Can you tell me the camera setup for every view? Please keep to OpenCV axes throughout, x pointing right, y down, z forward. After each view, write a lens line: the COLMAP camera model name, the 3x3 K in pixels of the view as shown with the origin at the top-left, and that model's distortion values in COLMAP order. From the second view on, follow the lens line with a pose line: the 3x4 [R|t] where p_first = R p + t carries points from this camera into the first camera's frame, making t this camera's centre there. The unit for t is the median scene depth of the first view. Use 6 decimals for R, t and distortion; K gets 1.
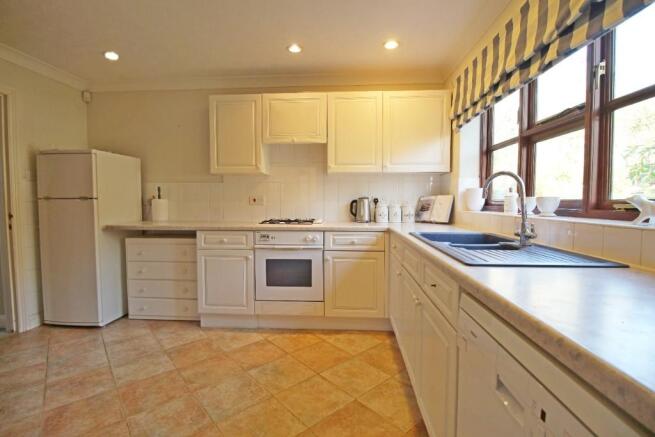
lens RADIAL K [[307.0, 0, 325.8], [0, 307.0, 216.9], [0, 0, 1]] dist [-0.006133, -0.001330]
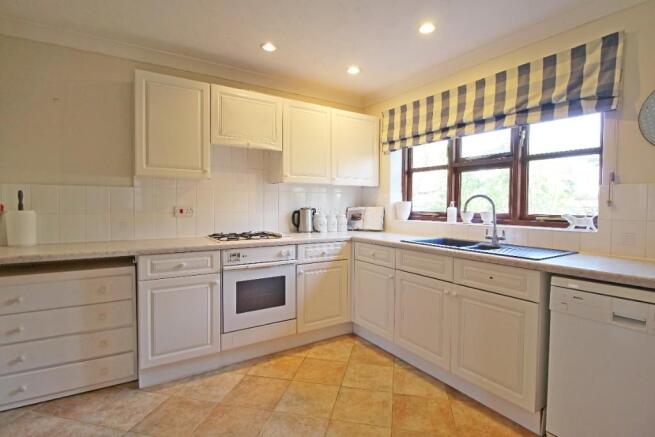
lens RADIAL K [[331.0, 0, 329.8], [0, 331.0, 217.0], [0, 0, 1]] dist [-0.007059, -0.004493]
pose [[0.798511, -0.017541, 0.601724, -0.537131], [0.025613, 0.999660, -0.004849, -0.030987], [-0.601435, 0.019284, 0.798689, 0.109640]]
